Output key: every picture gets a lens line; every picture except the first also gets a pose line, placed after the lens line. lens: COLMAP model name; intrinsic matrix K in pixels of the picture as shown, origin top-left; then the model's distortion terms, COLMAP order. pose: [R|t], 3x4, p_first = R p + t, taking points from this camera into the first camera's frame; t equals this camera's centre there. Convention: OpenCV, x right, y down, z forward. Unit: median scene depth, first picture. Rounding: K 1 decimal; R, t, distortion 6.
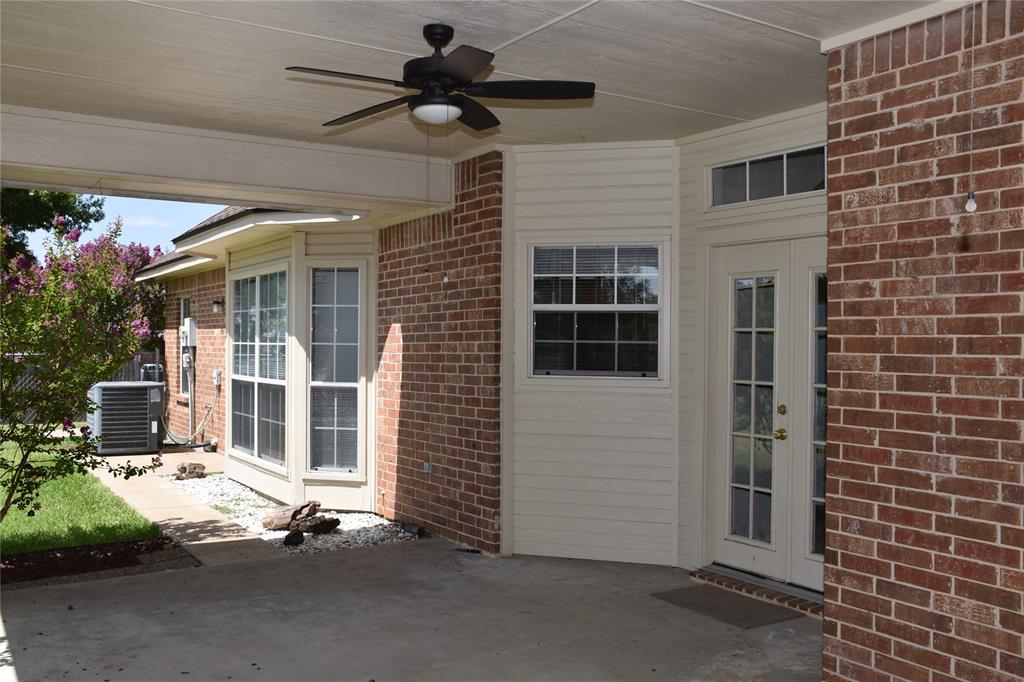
lens RADIAL K [[968.6, 0, 509.3], [0, 968.6, 349.2], [0, 0, 1]] dist [-0.004552, 0.000000]
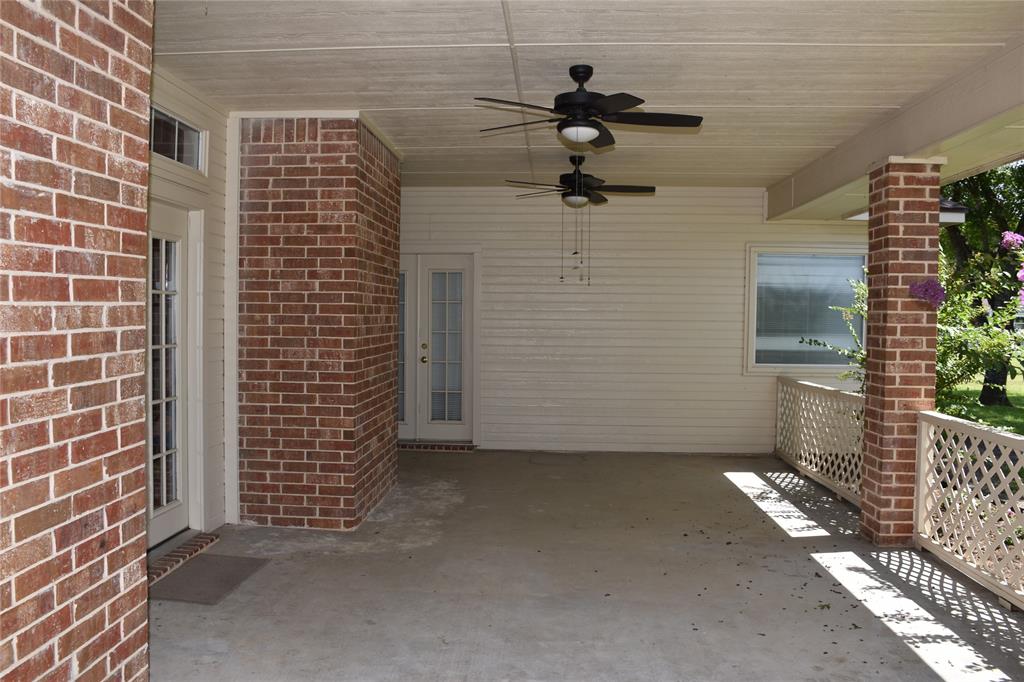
lens RADIAL K [[813.4, 0, 508.3], [0, 813.4, 332.9], [0, 0, 1]] dist [-0.001438, 0.009252]
pose [[-0.813105, -0.035249, 0.581049, -0.391849], [-0.020556, 0.999281, 0.031855, -0.009594], [-0.581754, 0.013957, -0.813245, 1.196049]]
